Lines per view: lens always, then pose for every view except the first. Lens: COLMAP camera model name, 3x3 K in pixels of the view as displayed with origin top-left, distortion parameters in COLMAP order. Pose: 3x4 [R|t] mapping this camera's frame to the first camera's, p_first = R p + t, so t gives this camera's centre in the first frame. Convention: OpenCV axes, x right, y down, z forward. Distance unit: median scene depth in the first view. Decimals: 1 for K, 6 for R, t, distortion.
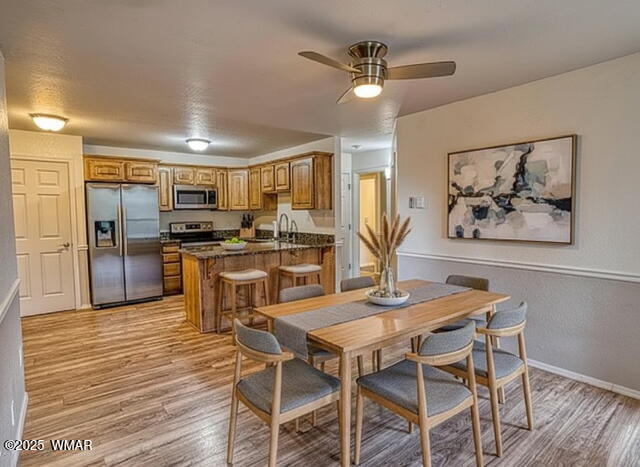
lens RADIAL K [[346.4, 0, 313.7], [0, 346.4, 230.6], [0, 0, 1]] dist [-0.000274, 0.001447]
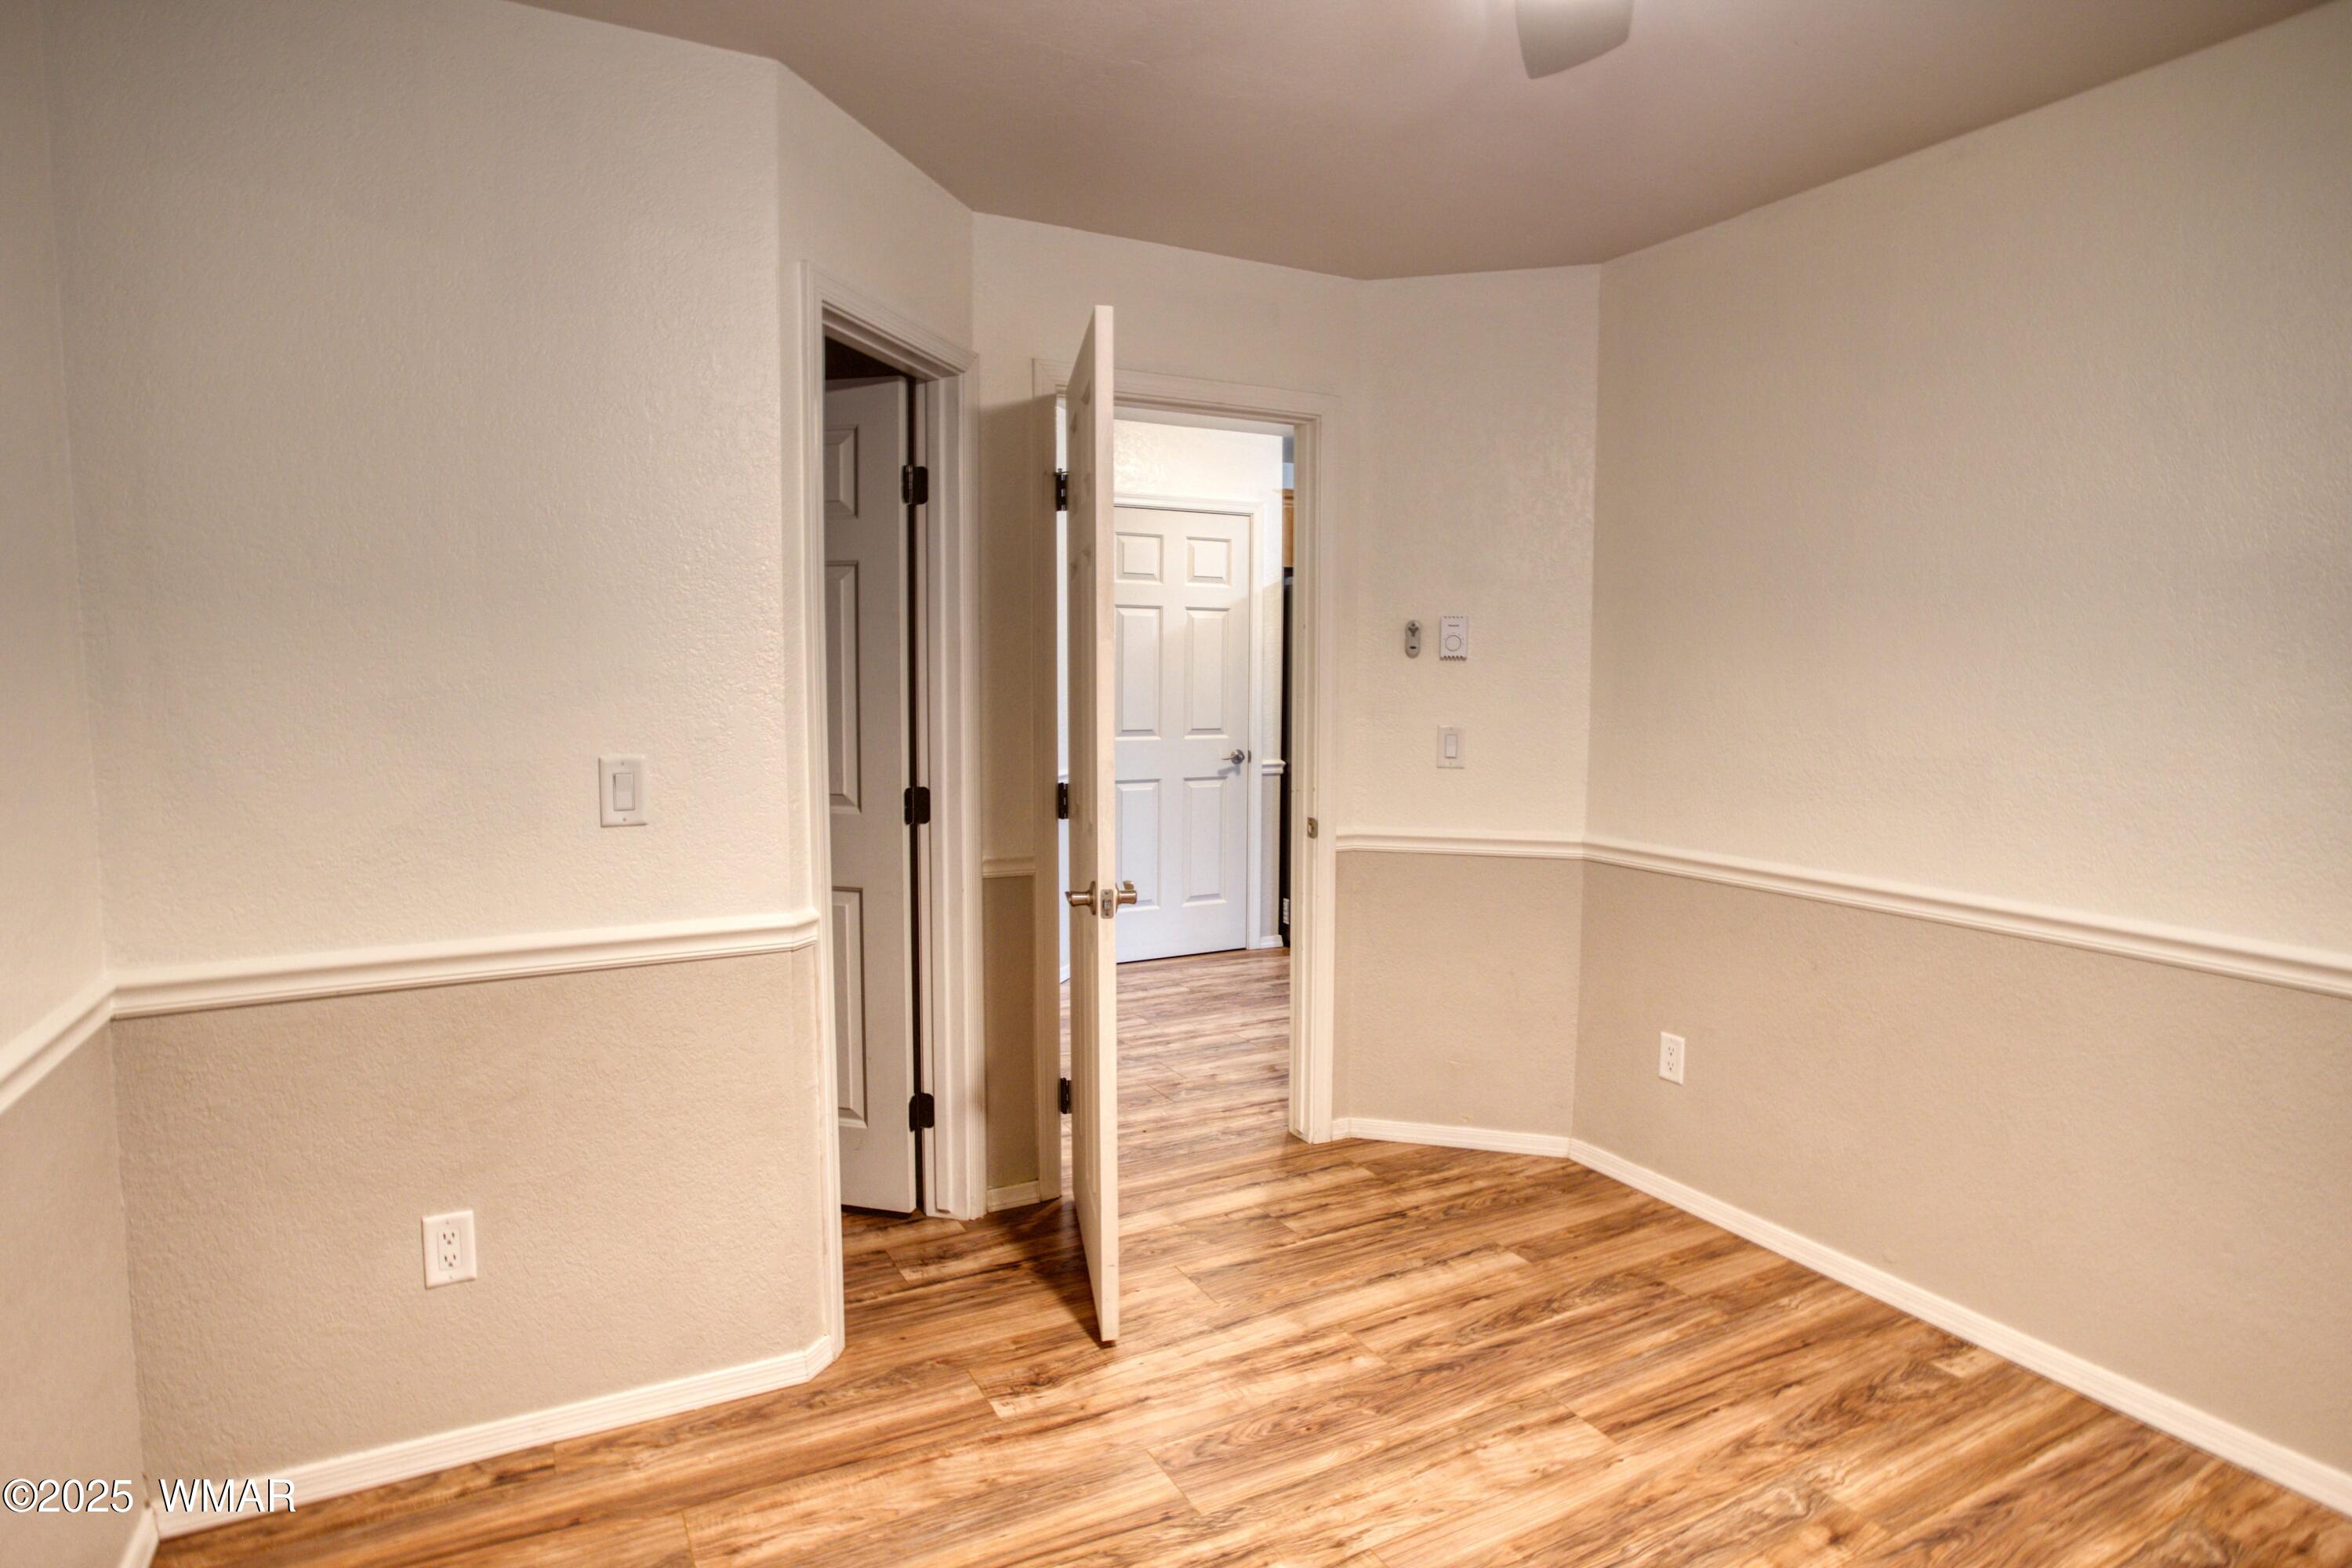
lens RADIAL K [[1282.1, 0, 1169.5], [0, 1282.1, 772.1], [0, 0, 1]] dist [-0.060563, 0.030259]
pose [[0.987626, 0.023835, -0.155004, -0.548386], [-0.020203, 0.999484, 0.024970, 0.024149], [0.155519, -0.021529, 0.987598, -0.234884]]
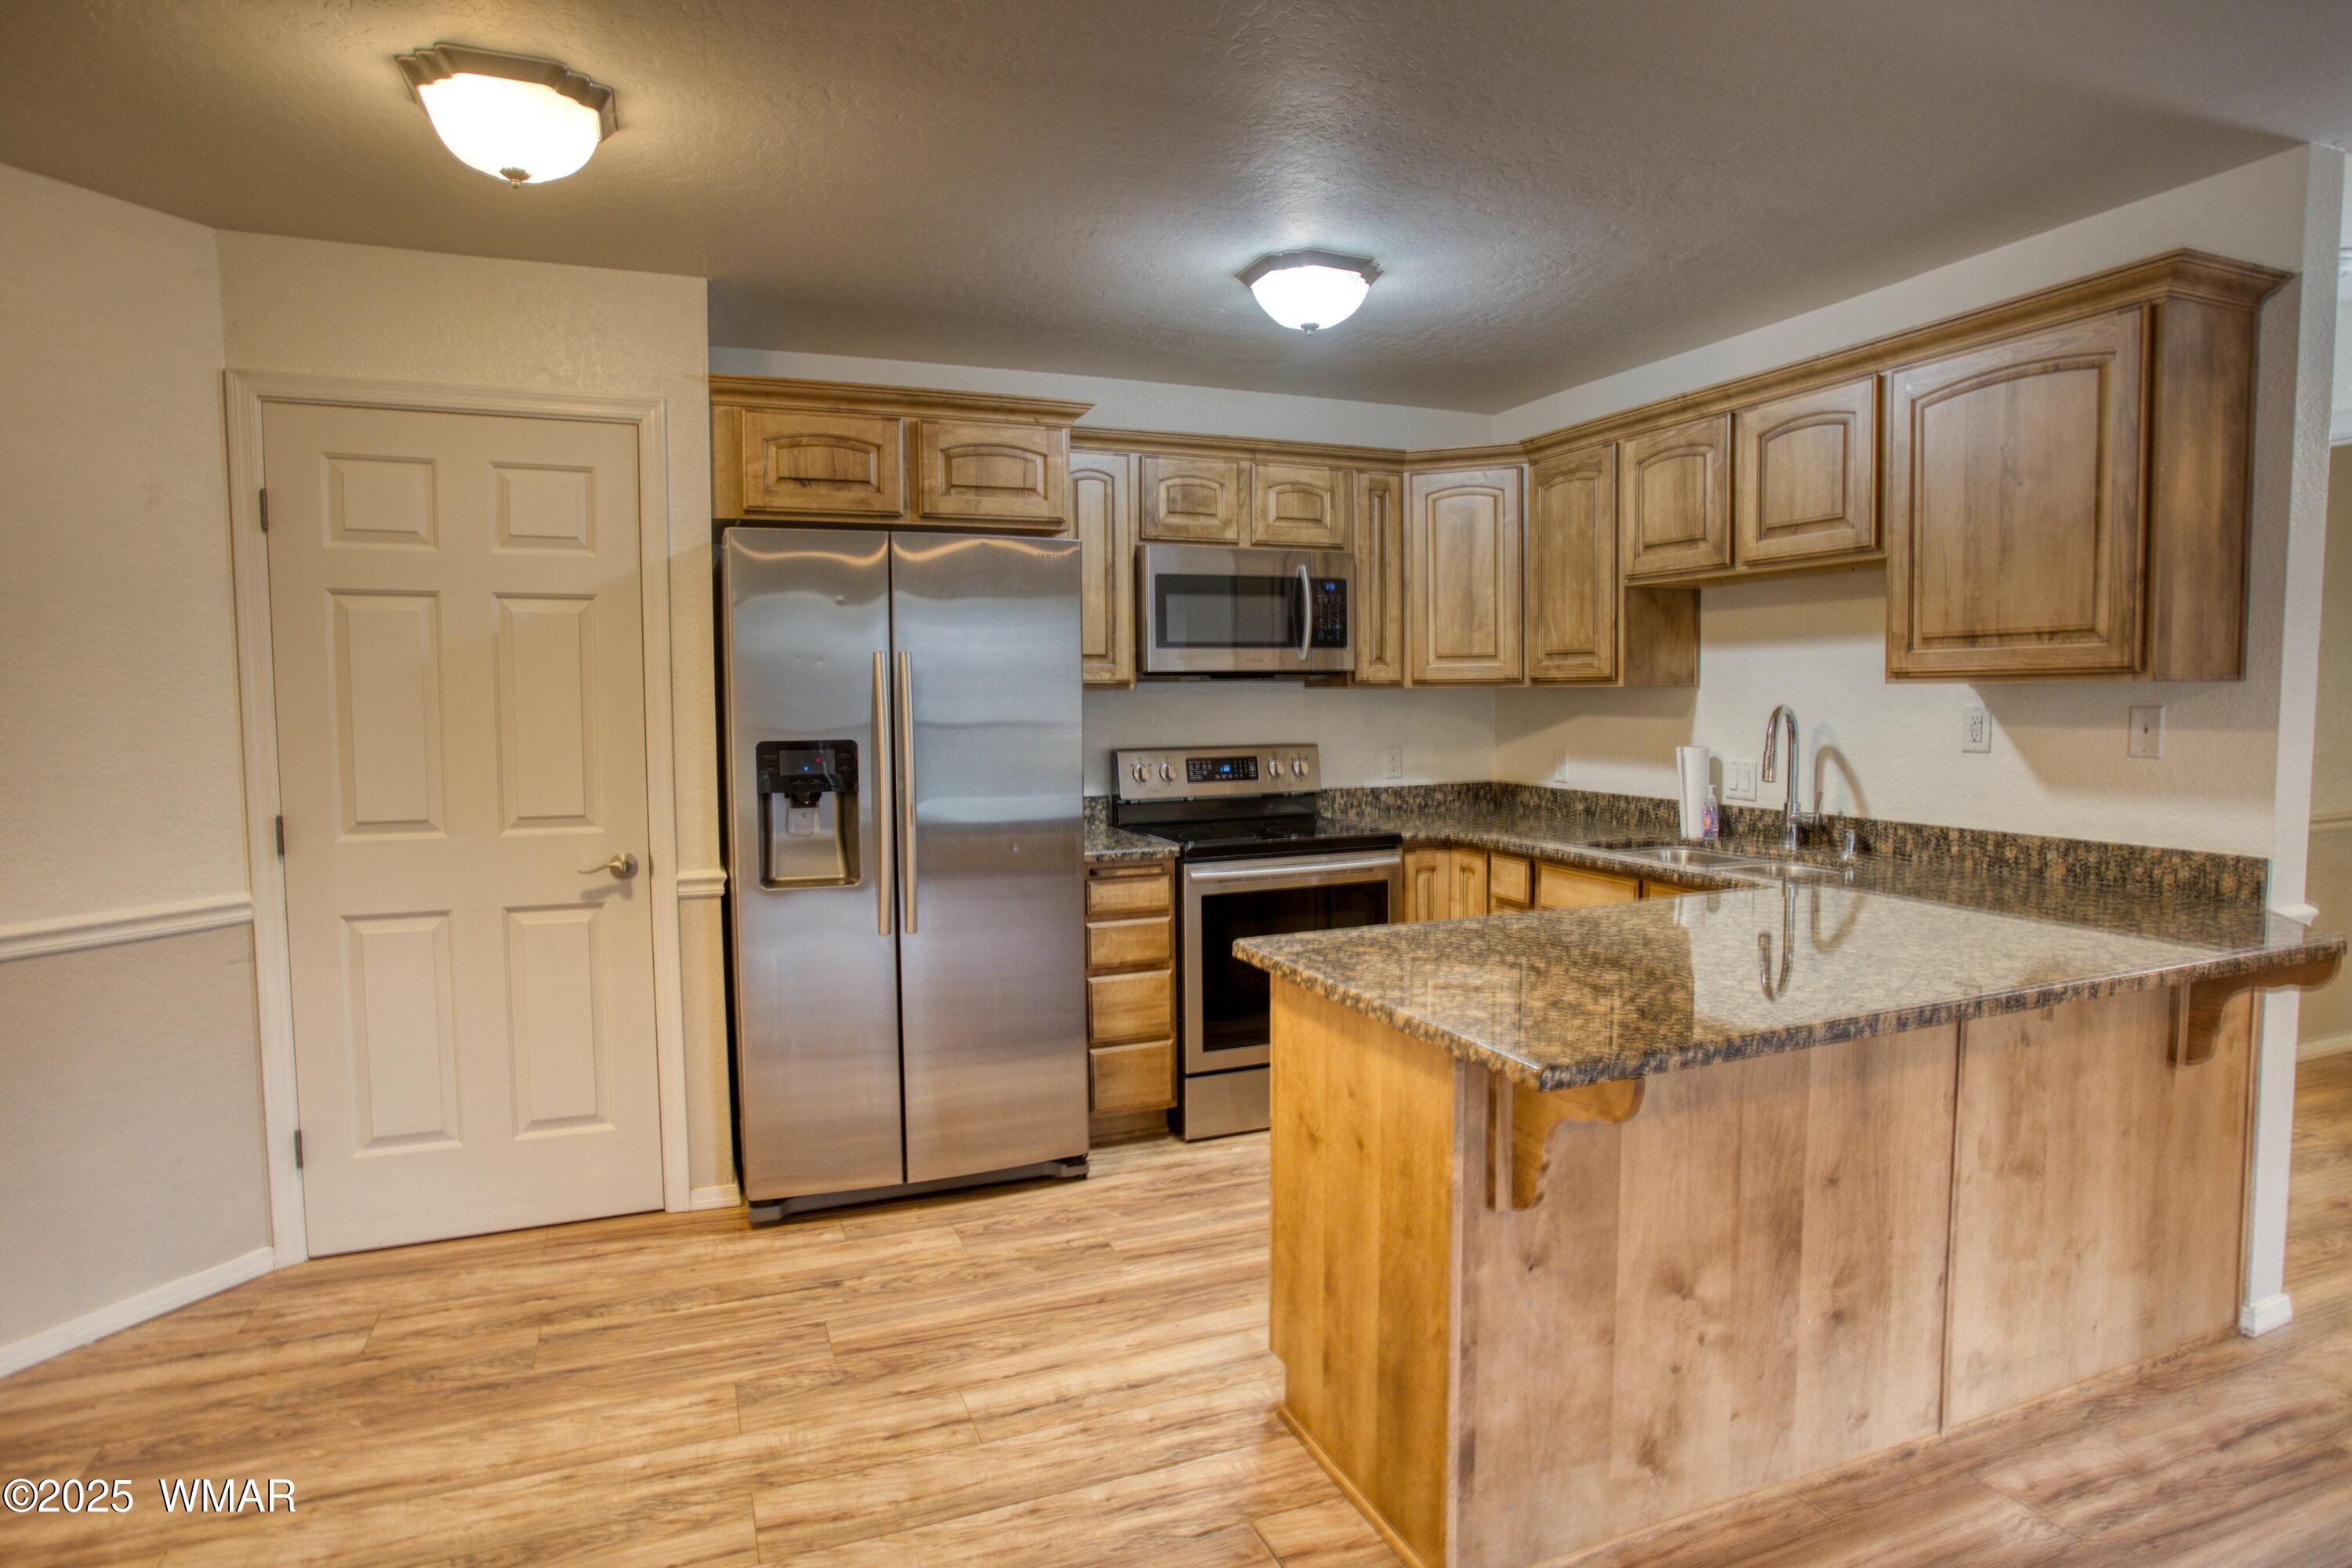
lens RADIAL K [[1282.1, 0, 1184.9], [0, 1282.1, 769.5], [0, 0, 1]] dist [-0.060563, 0.030259]
pose [[0.966744, 0.018865, -0.255049, -0.236100], [-0.017768, 0.999820, 0.006605, -0.019482], [0.255128, -0.001854, 0.966906, 0.395402]]
